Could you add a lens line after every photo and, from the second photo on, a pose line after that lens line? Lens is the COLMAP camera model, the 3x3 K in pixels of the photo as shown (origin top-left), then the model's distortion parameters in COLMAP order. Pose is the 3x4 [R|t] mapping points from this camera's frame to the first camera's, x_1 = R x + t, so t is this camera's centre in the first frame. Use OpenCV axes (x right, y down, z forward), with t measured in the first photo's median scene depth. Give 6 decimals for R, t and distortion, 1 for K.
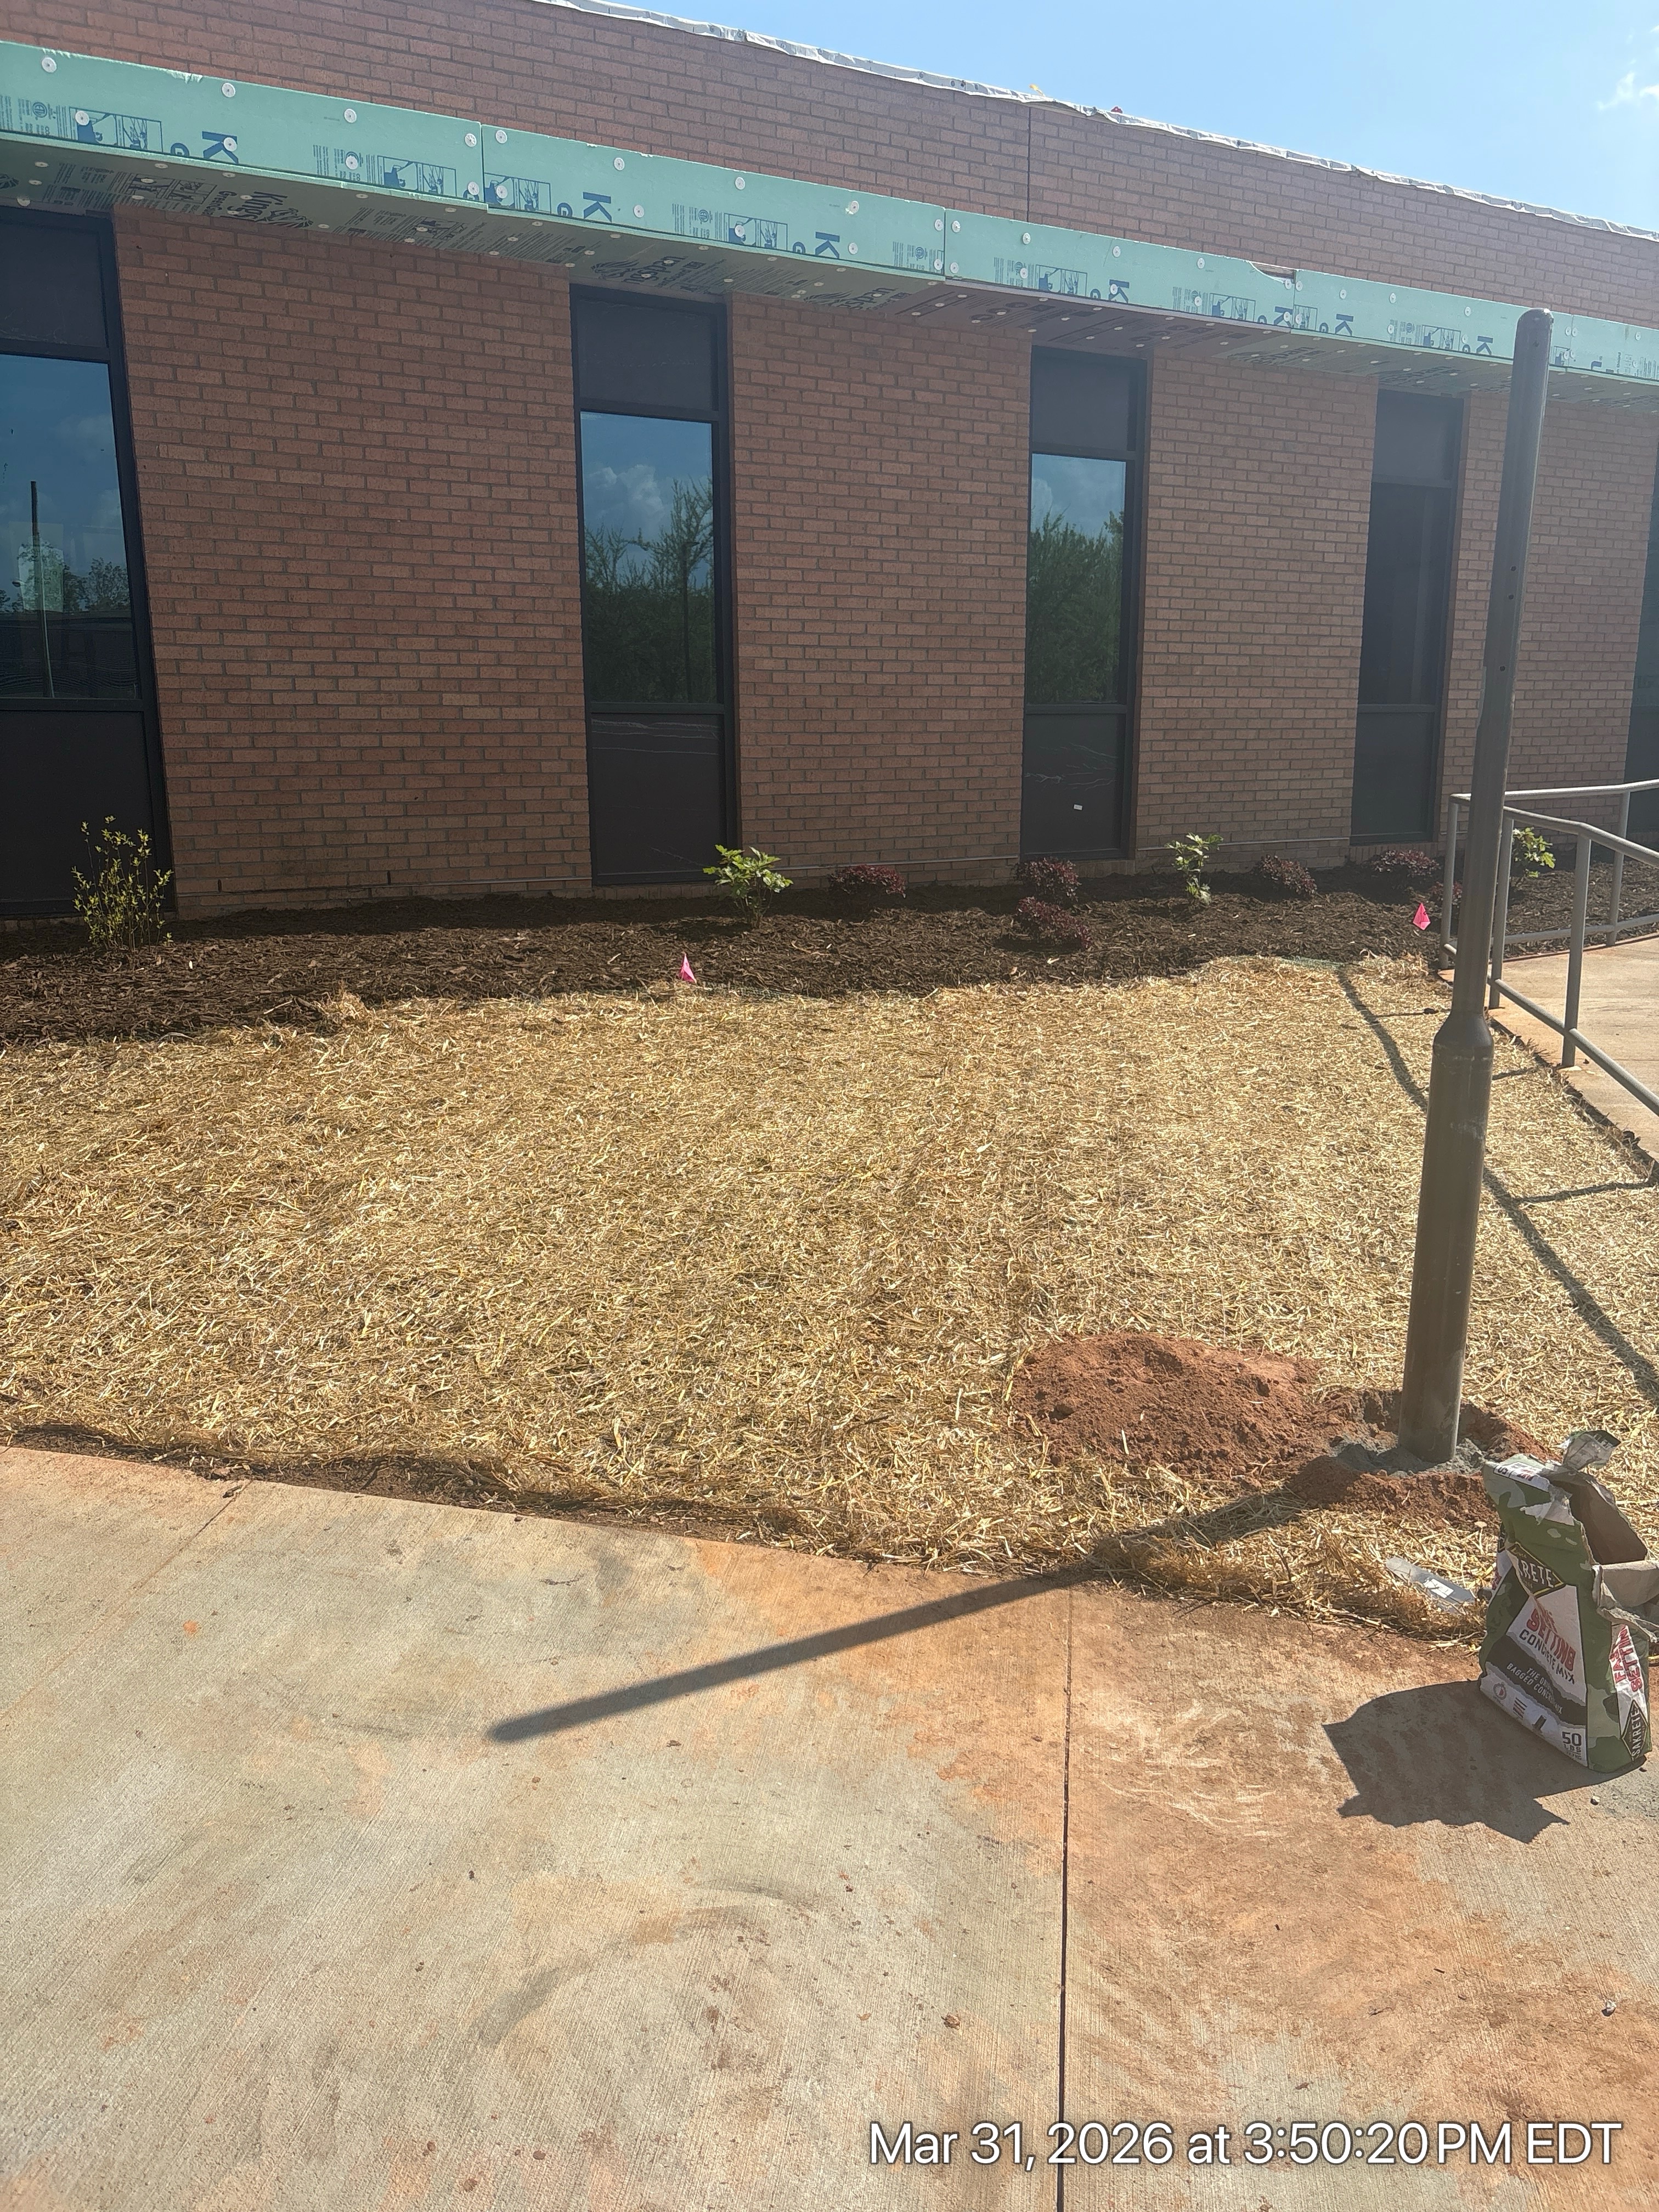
lens RADIAL K [[1658.2, 0, 818.3], [0, 1658.2, 1113.2], [0, 0, 1]] dist [0.006548, -0.001213]
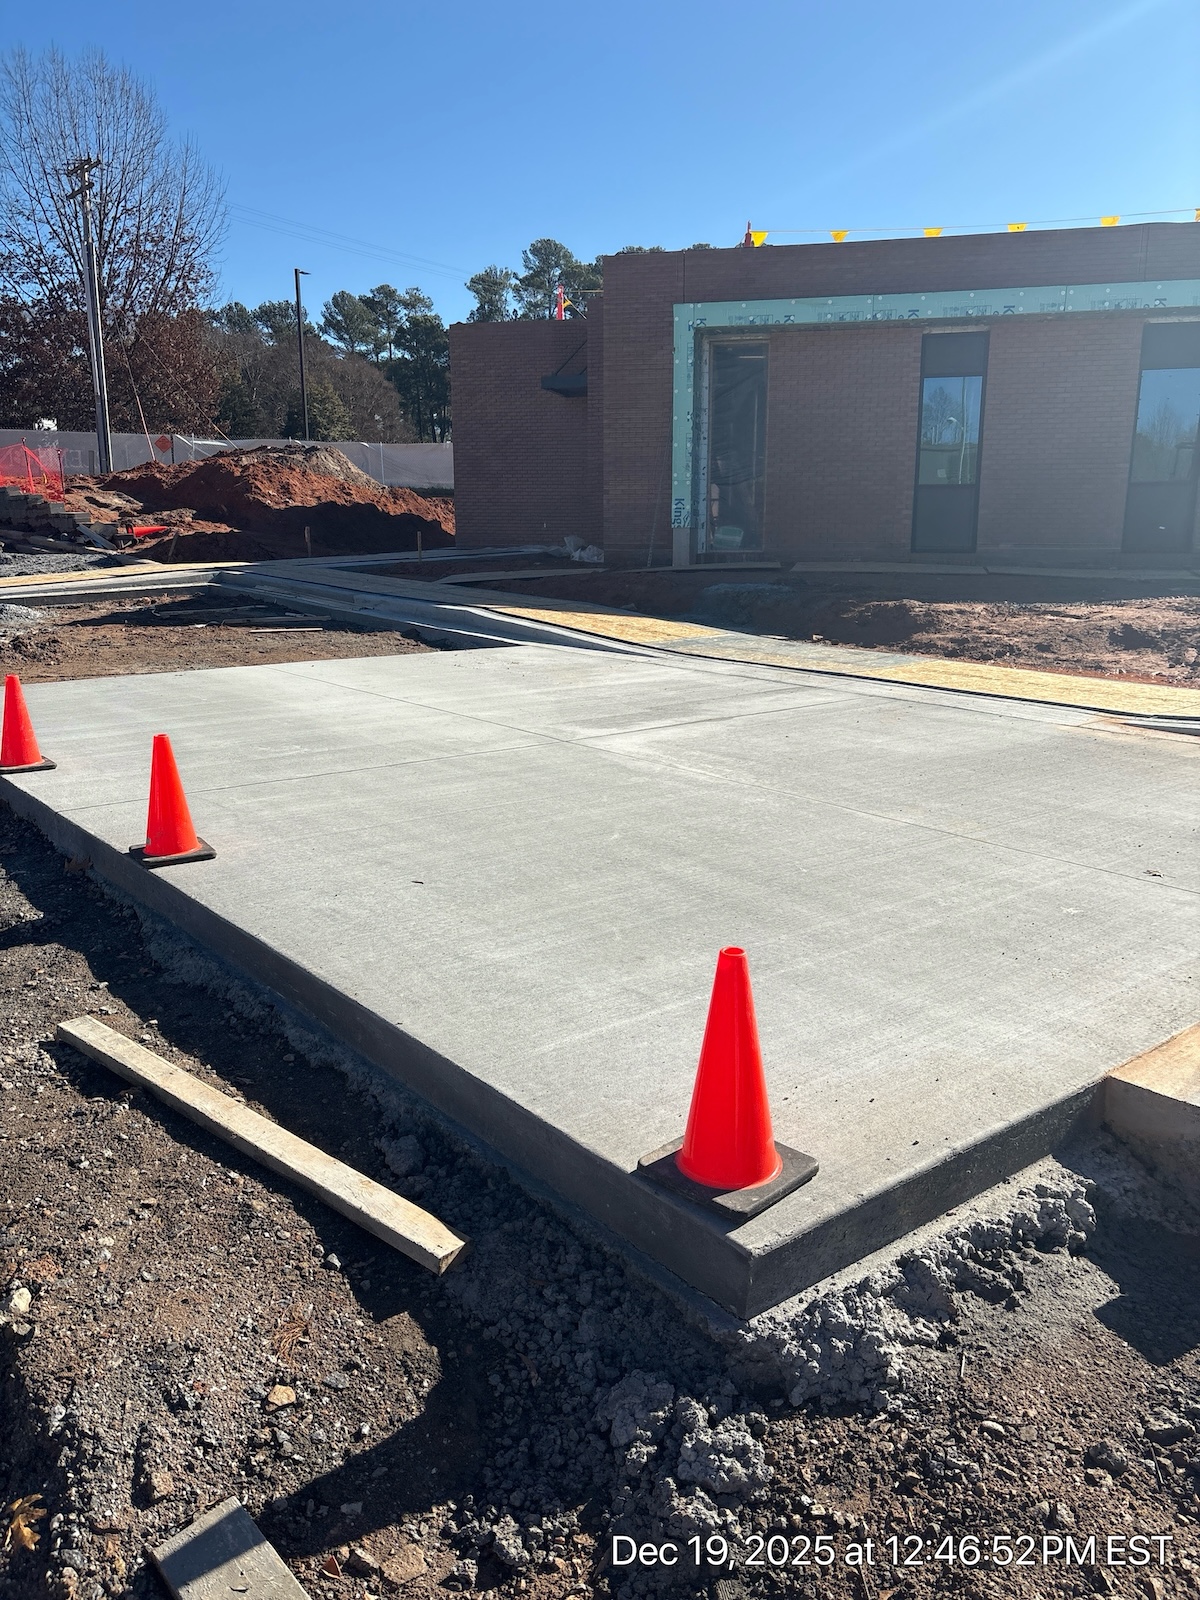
lens RADIAL K [[1199.4, 0, 609.2], [0, 1199.4, 798.3], [0, 0, 1]] dist [0.006548, -0.001213]
pose [[0.717421, 0.157689, -0.678558, 0.981426], [-0.160266, 0.985278, 0.059523, 0.239242], [0.677955, 0.066047, 0.732131, -0.799166]]
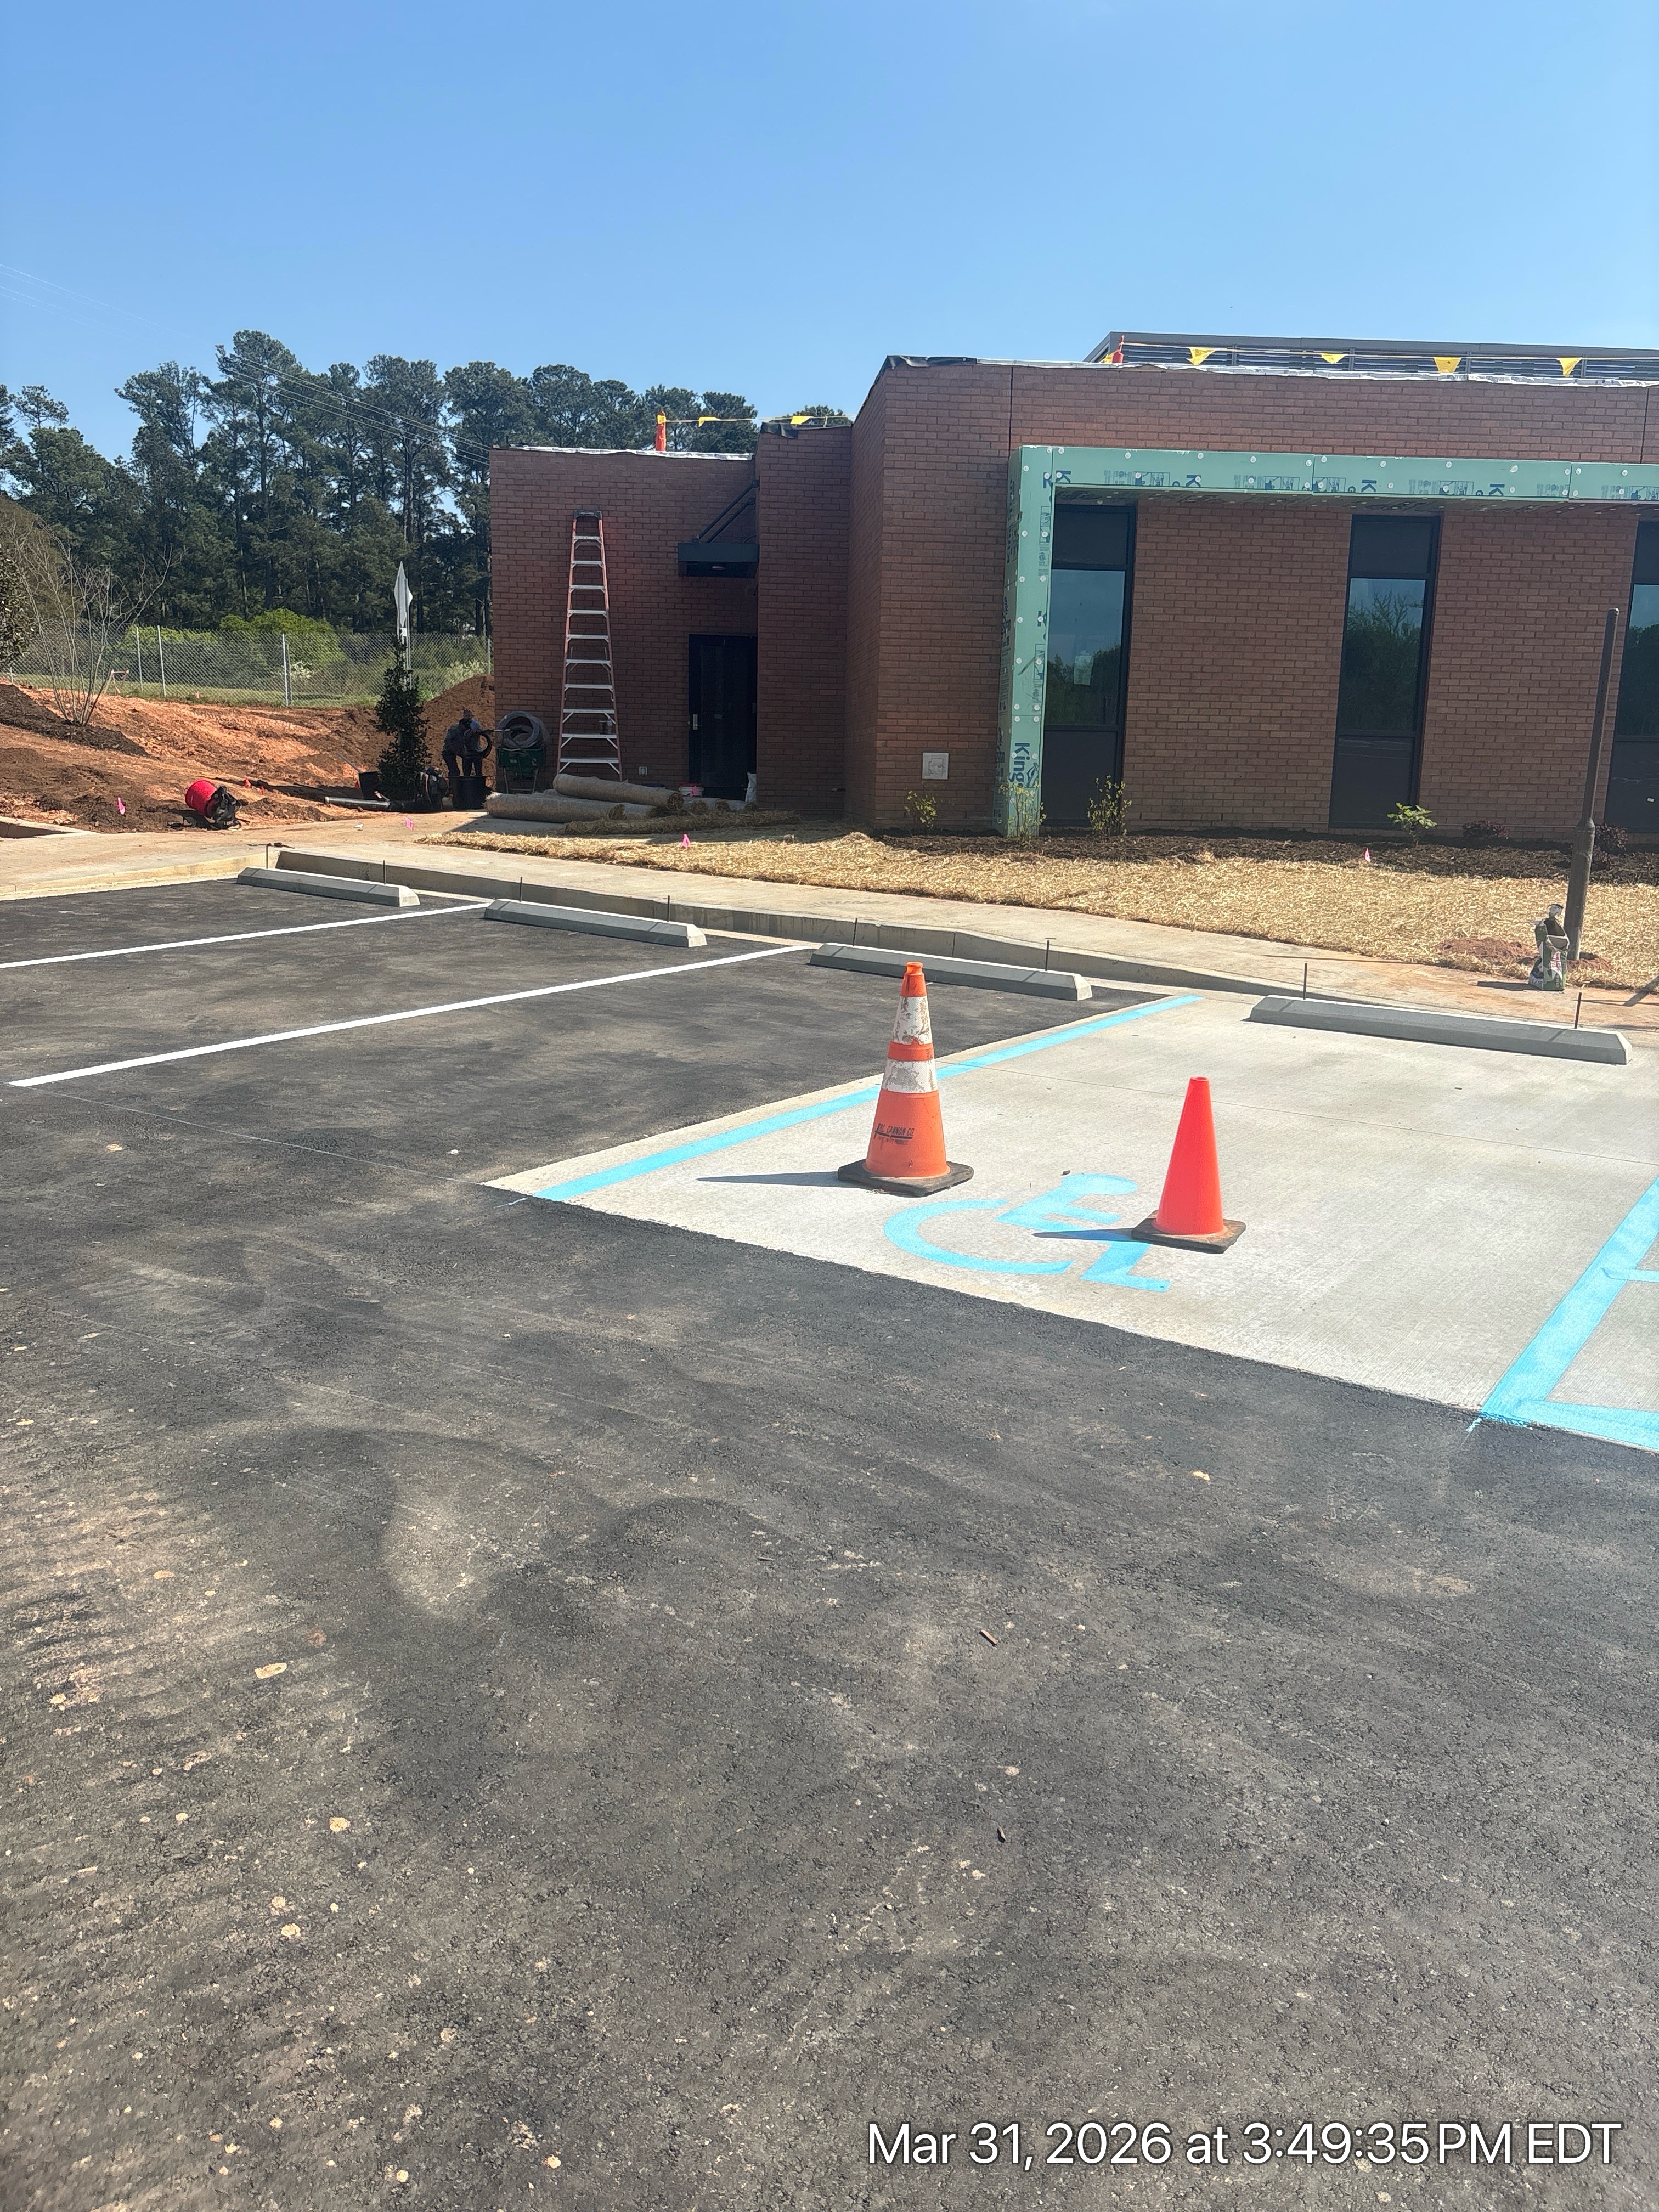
lens RADIAL K [[1658.2, 0, 823.4], [0, 1658.2, 1106.0], [0, 0, 1]] dist [0.006548, -0.001213]
pose [[0.899842, 0.107310, -0.422811, 0.190868], [-0.120110, 0.992754, -0.003660, 0.271731], [0.419354, 0.054077, 0.906211, -0.995963]]
